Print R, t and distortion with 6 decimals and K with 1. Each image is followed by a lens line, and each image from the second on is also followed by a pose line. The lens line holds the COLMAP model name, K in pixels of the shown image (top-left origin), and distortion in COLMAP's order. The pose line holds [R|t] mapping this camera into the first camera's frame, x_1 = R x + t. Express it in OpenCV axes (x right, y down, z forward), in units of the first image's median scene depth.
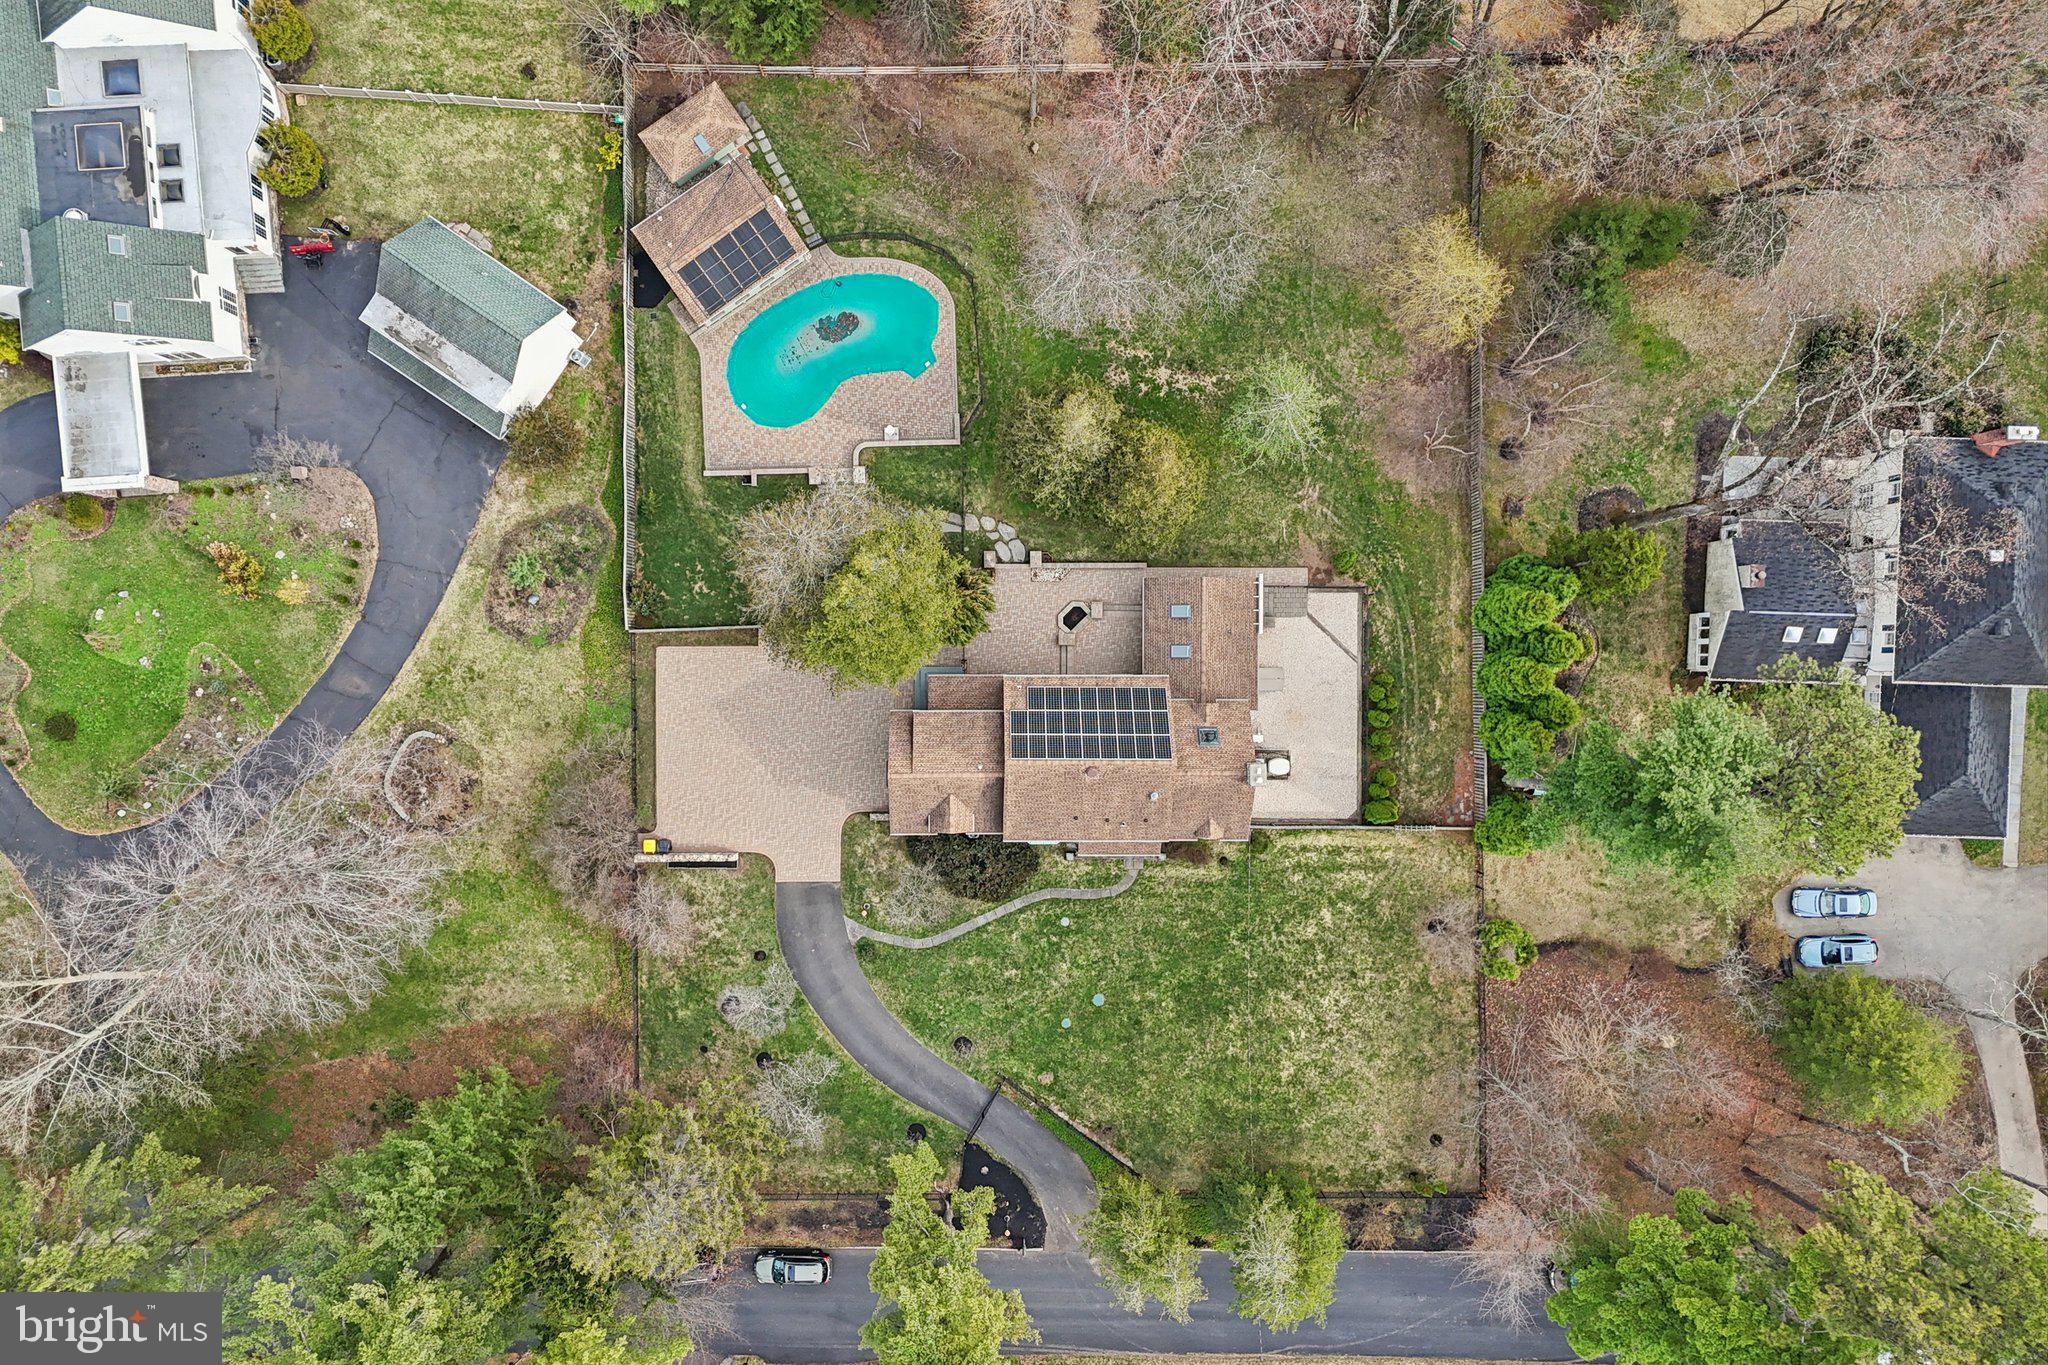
lens RADIAL K [[1484.9, 0, 1024.0], [0, 1484.9, 682.5], [0, 0, 1]] dist [0.126610, -0.206281]
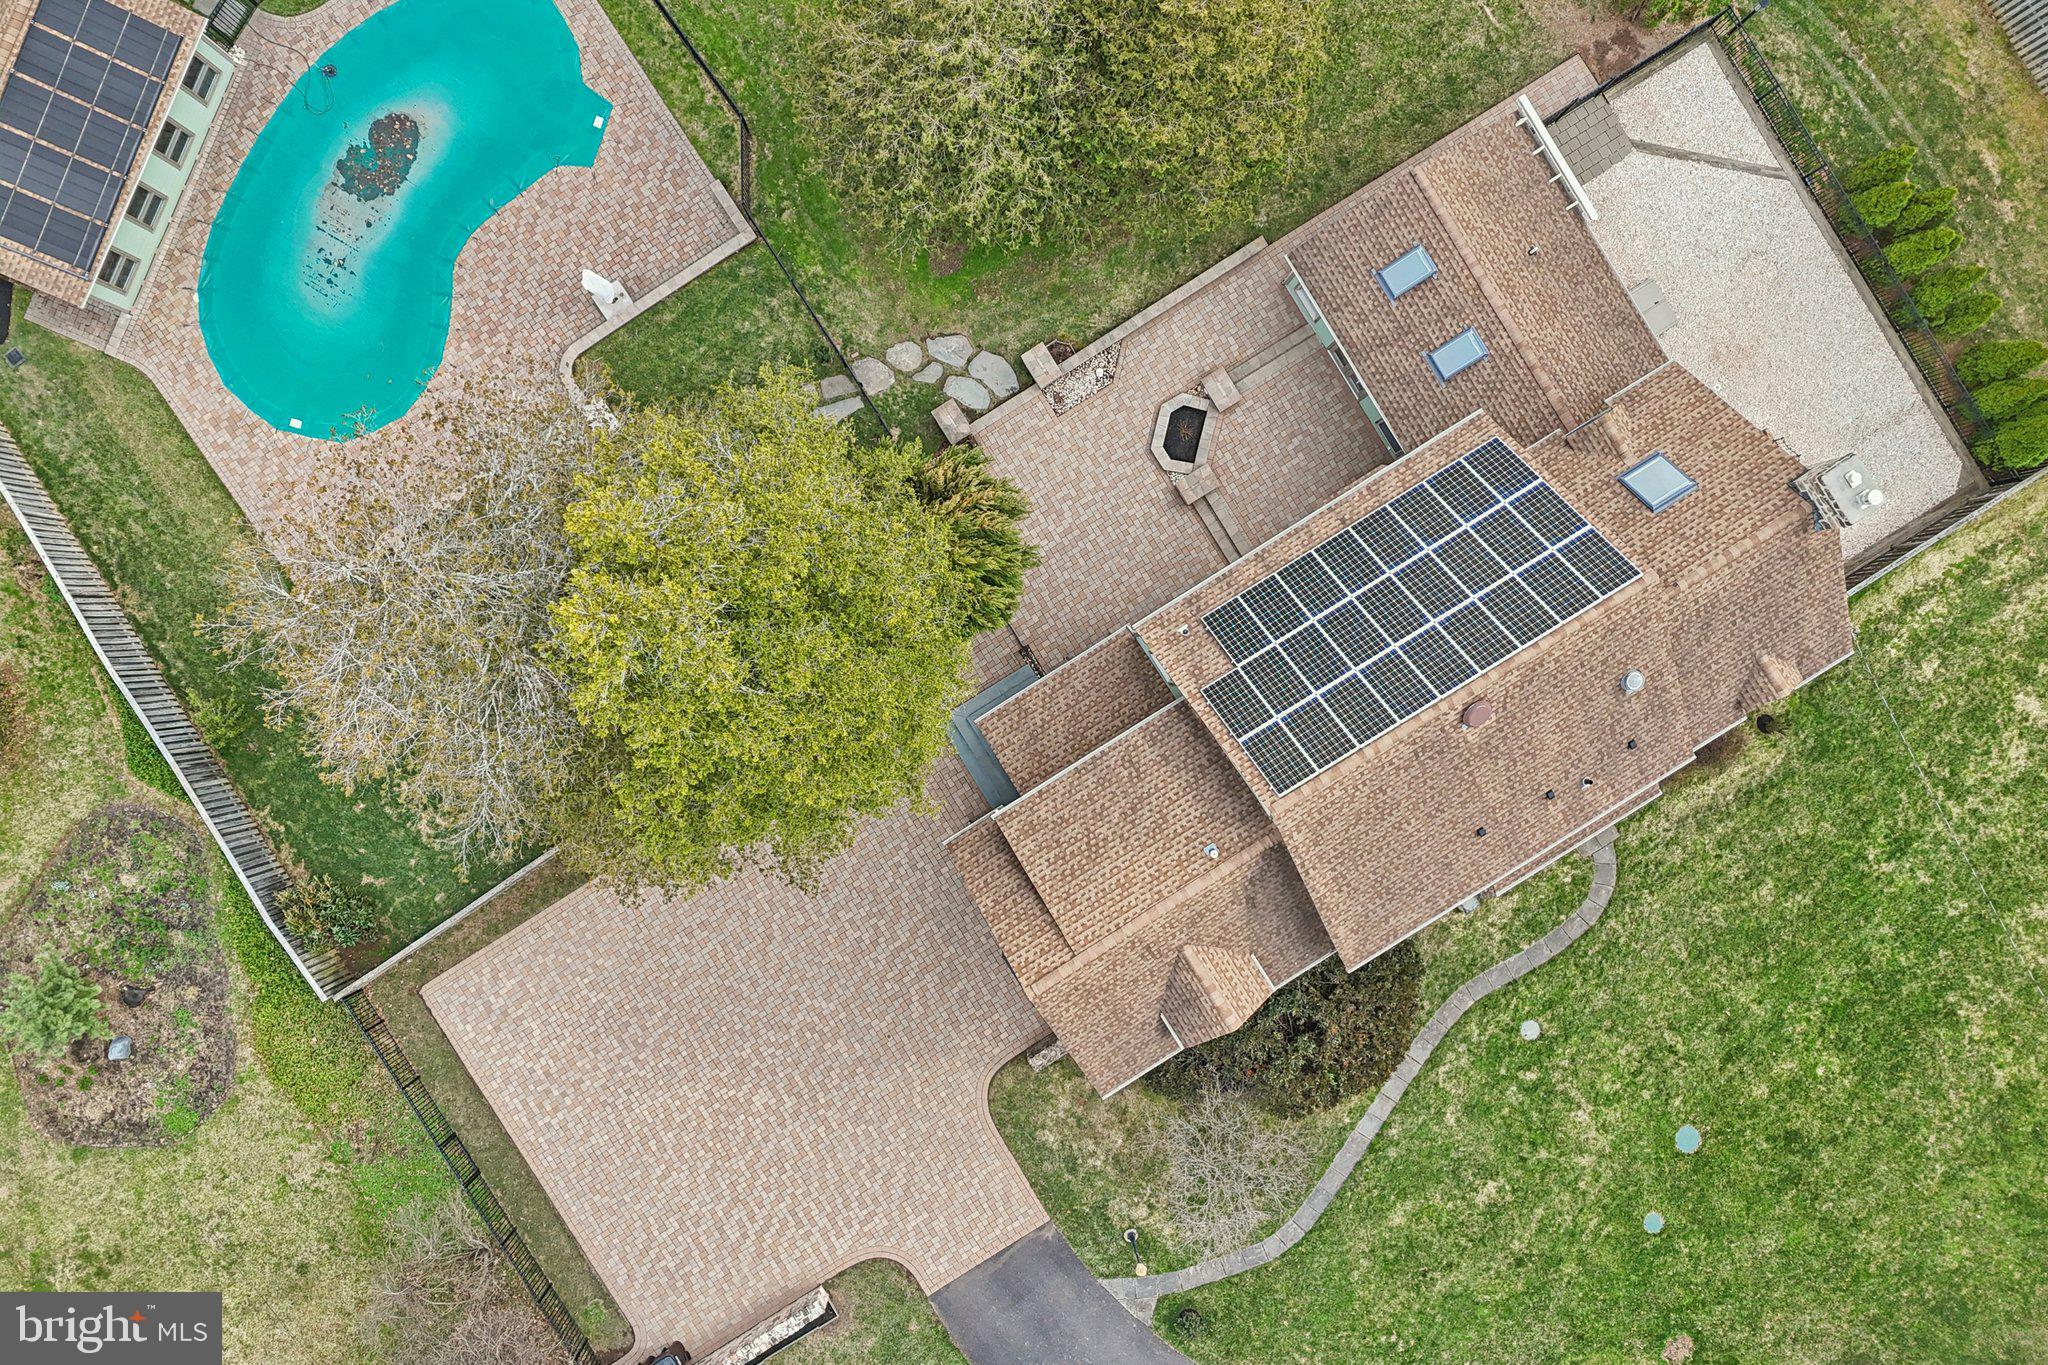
lens RADIAL K [[1484.9, 0, 1024.0], [0, 1484.9, 682.5], [0, 0, 1]] dist [0.126610, -0.206281]
pose [[0.848977, -0.528256, -0.013582, -0.039544], [0.528403, 0.848912, 0.011771, -0.011514], [0.005312, -0.017170, 0.999838, 0.557258]]
